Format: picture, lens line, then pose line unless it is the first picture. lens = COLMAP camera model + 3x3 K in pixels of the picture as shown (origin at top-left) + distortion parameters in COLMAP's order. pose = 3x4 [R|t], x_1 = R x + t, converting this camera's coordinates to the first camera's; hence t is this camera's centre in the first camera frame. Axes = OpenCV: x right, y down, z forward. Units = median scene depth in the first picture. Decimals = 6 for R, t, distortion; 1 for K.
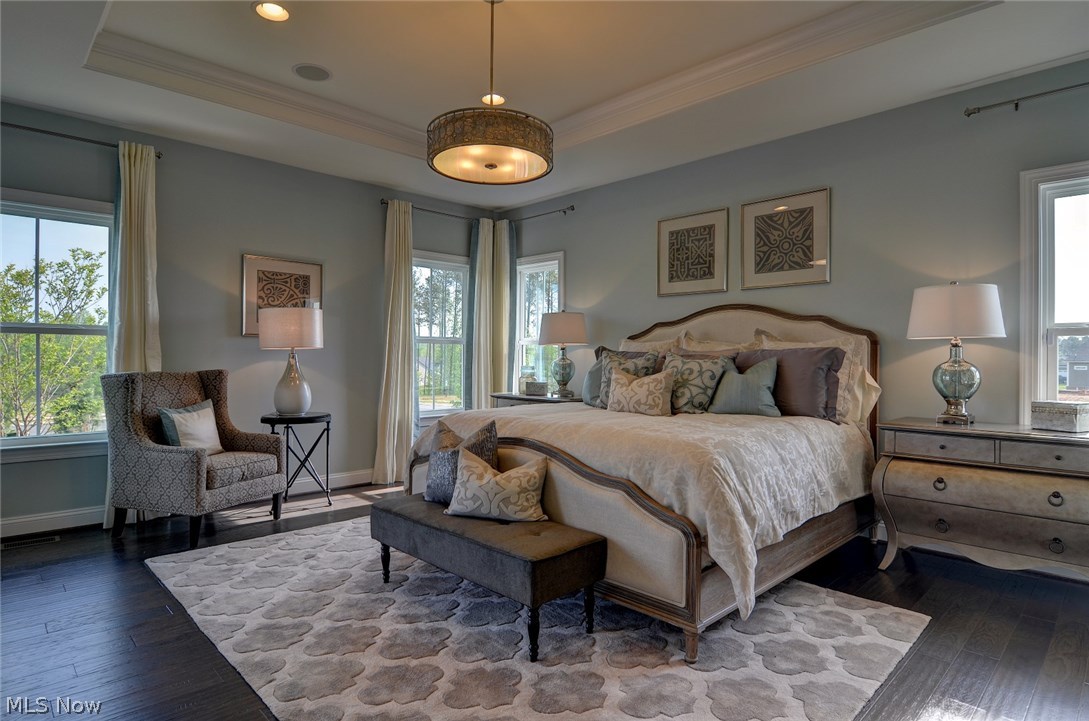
lens RADIAL K [[586.2, 0, 544.5], [0, 586.2, 360.5], [0, 0, 1]] dist [-0.001585, -0.000237]
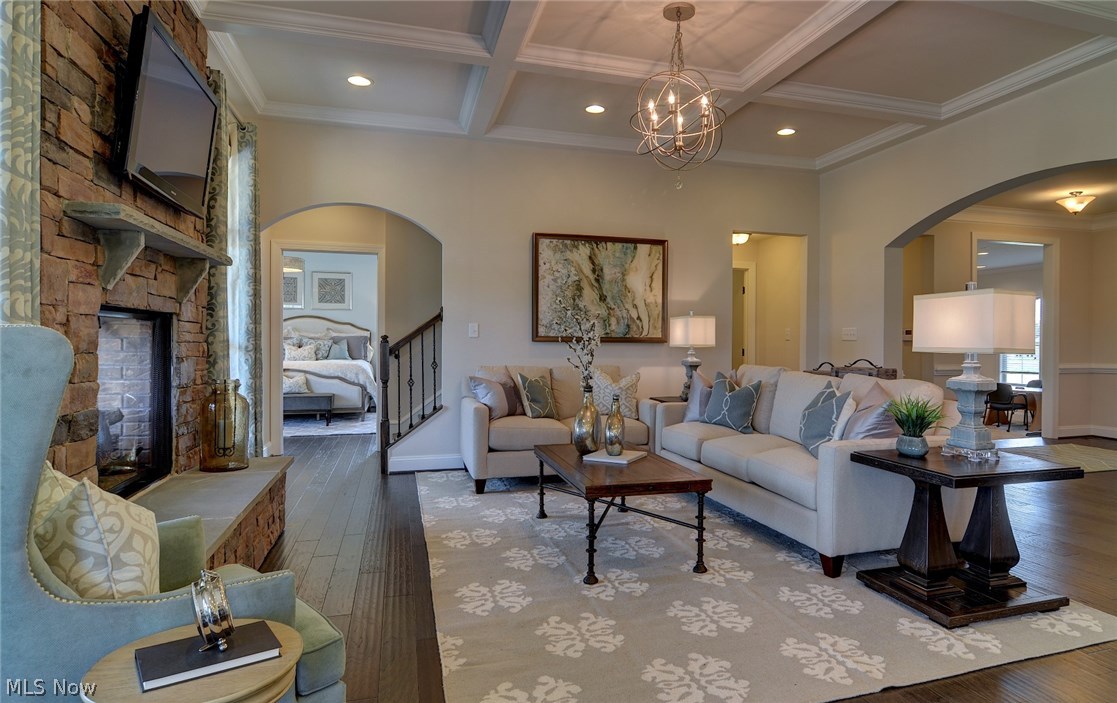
lens RADIAL K [[585.9, 0, 558.5], [0, 585.9, 351.5], [0, 0, 1]] dist [-0.009278, -0.000920]
pose [[0.486851, -0.012295, 0.873399, -1.529535], [-0.000188, 0.999899, 0.014180, 0.013186], [-0.873485, -0.007068, 0.486800, -1.209306]]
